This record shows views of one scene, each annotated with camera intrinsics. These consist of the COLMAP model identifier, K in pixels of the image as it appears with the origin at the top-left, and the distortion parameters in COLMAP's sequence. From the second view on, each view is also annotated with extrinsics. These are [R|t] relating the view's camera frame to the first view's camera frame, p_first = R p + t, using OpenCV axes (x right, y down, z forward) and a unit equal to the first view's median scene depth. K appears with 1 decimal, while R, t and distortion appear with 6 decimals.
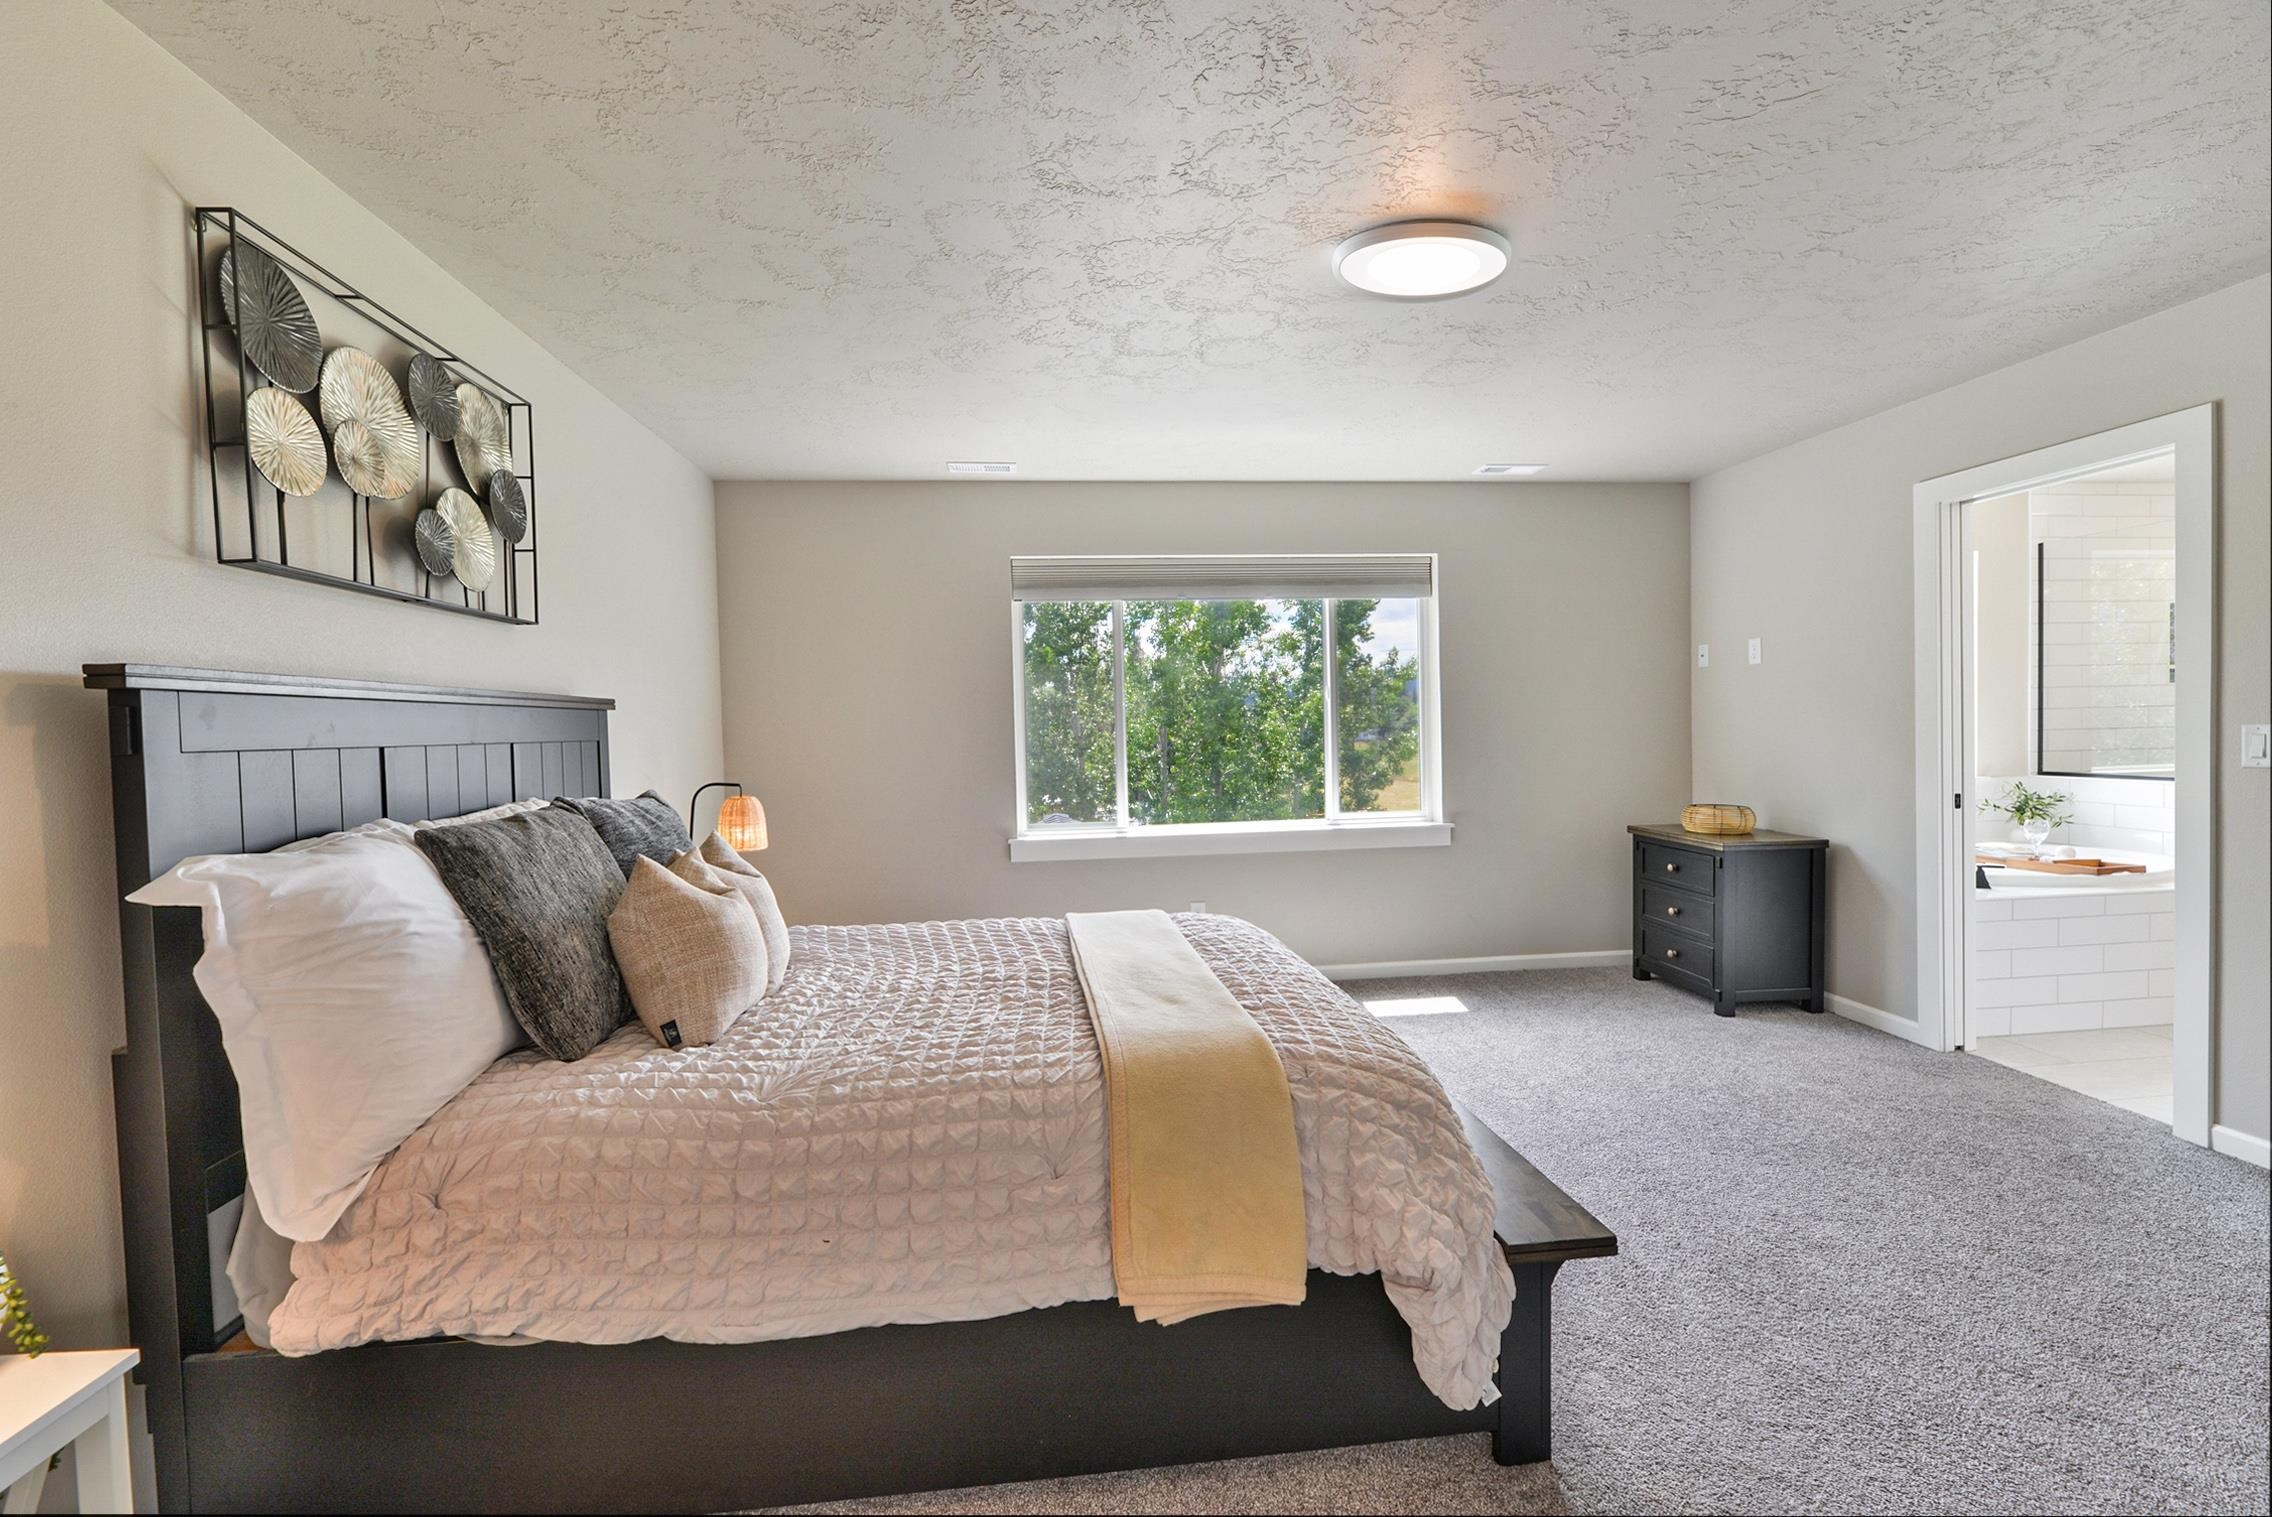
lens RADIAL K [[959.5, 0, 1132.9], [0, 959.5, 754.1], [0, 0, 1]] dist [-0.001722, -0.000013]
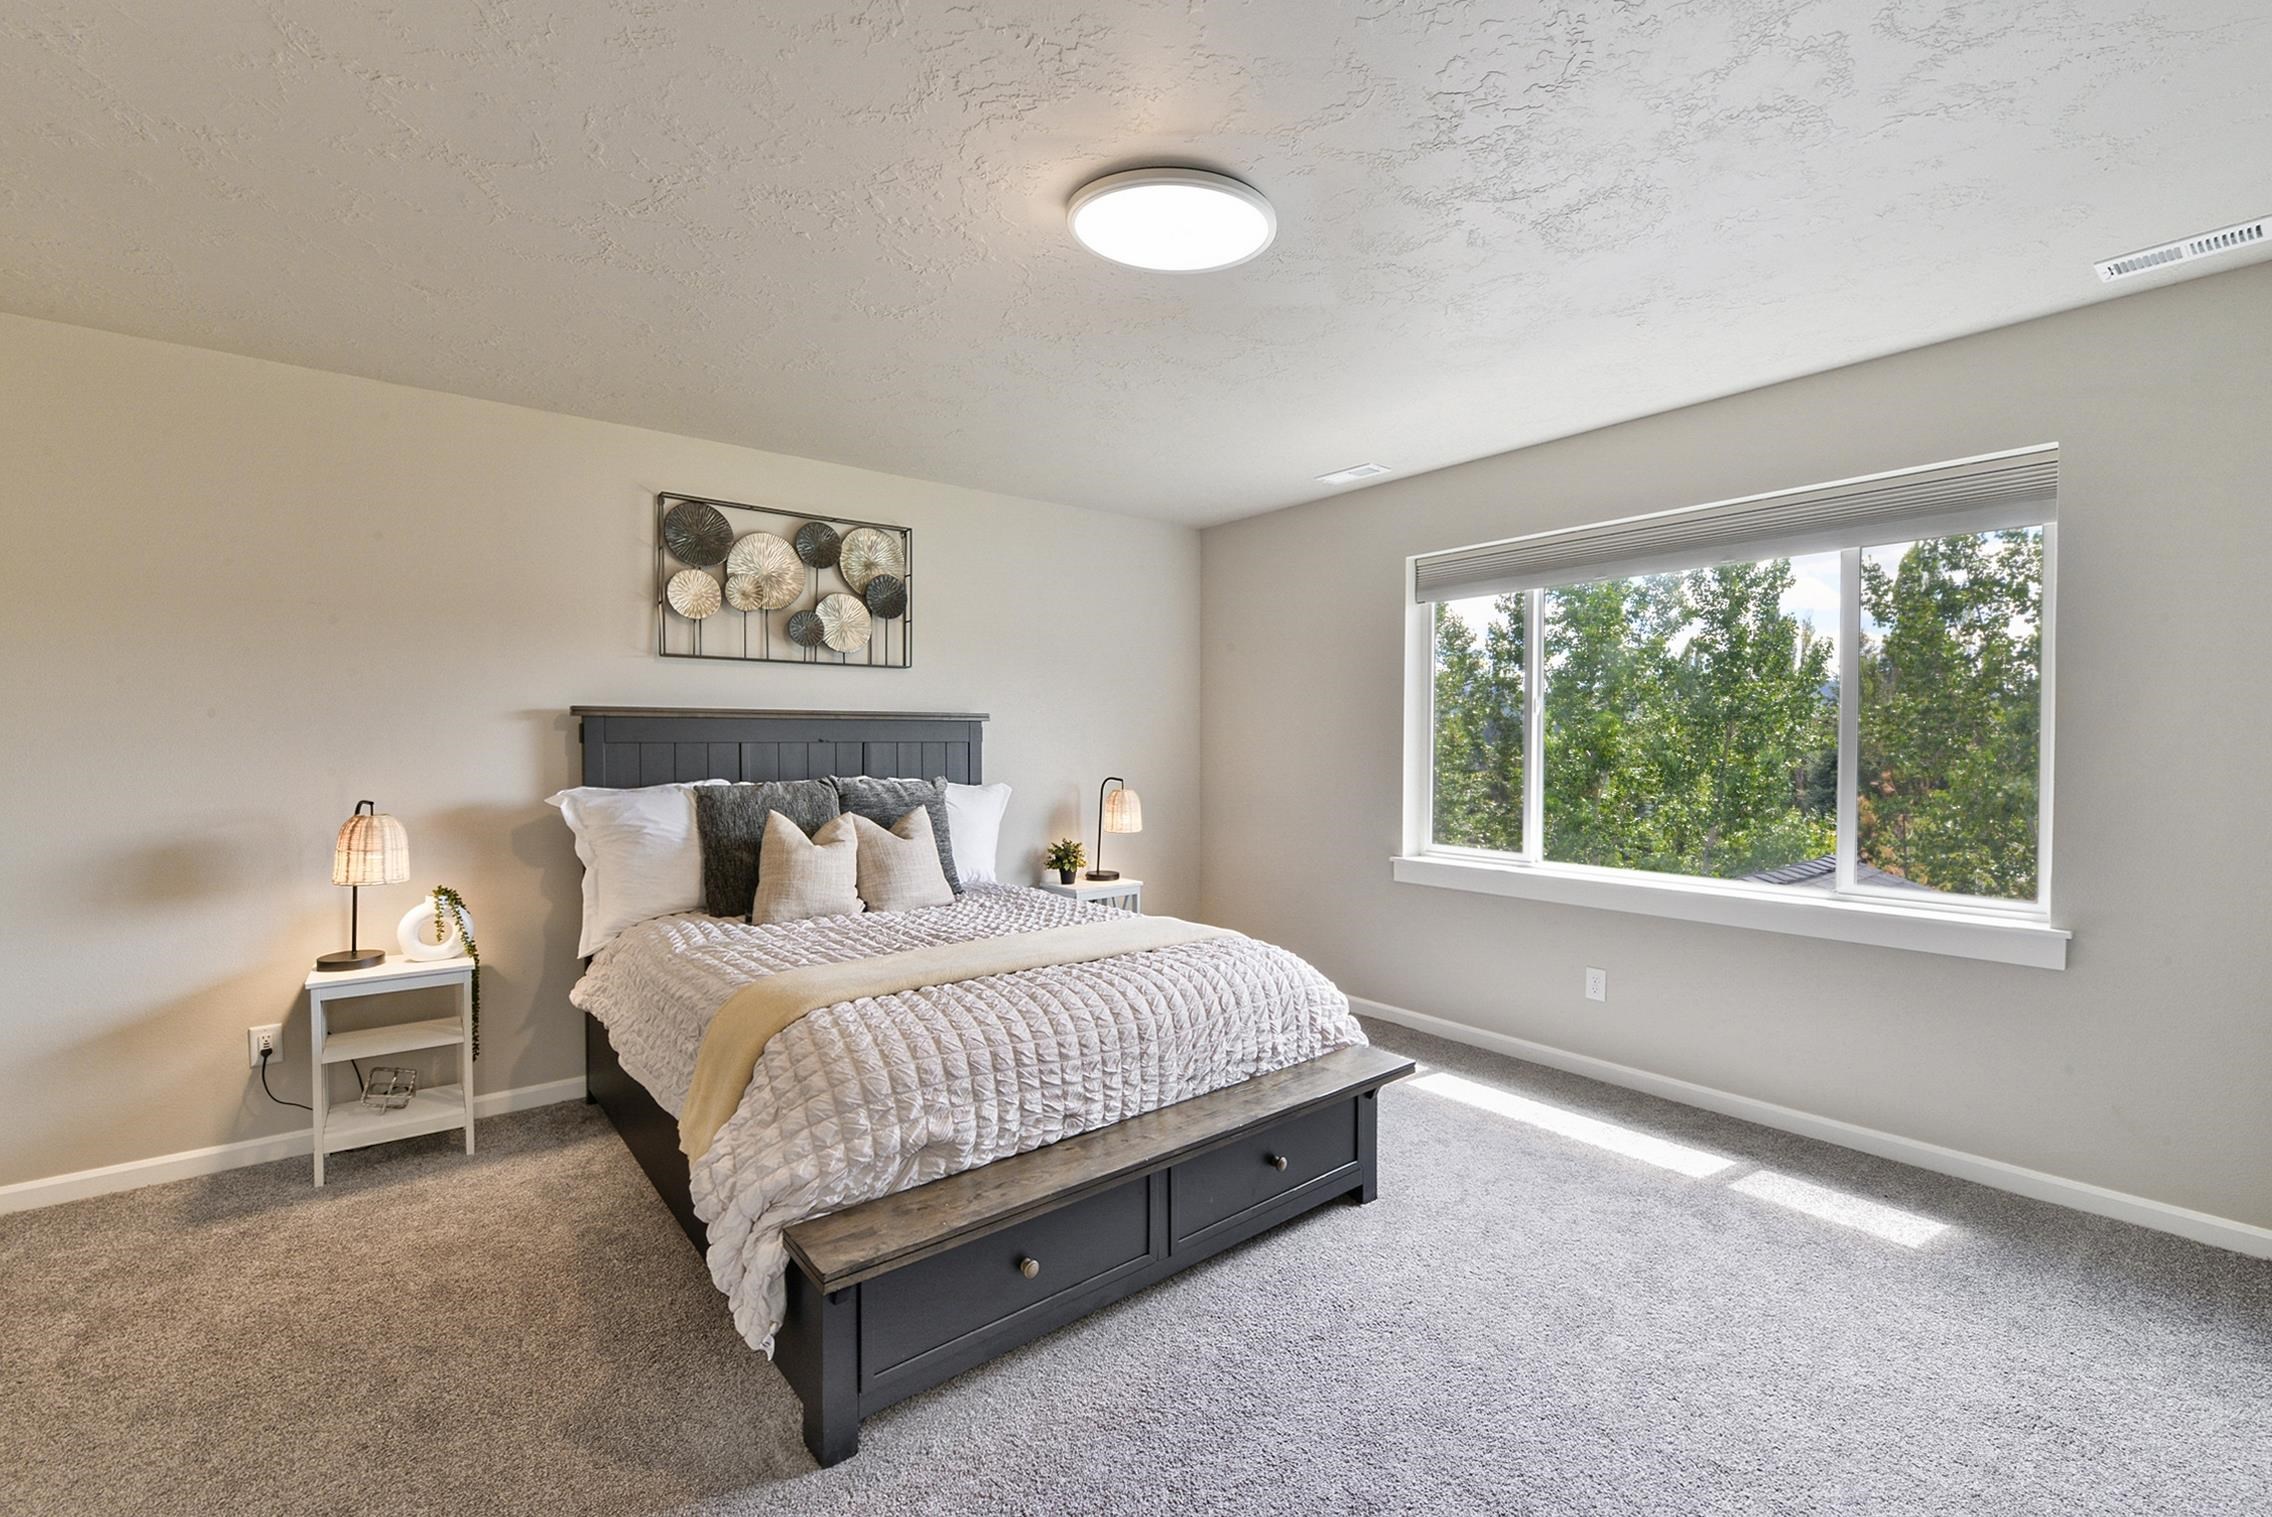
lens RADIAL K [[959.5, 0, 1130.7], [0, 959.5, 744.9], [0, 0, 1]] dist [-0.001722, -0.000013]
pose [[0.537657, 0.023640, -0.842832, 1.093656], [-0.034582, 0.999384, 0.005970, -0.036419], [0.842454, 0.025937, 0.538144, 0.556126]]
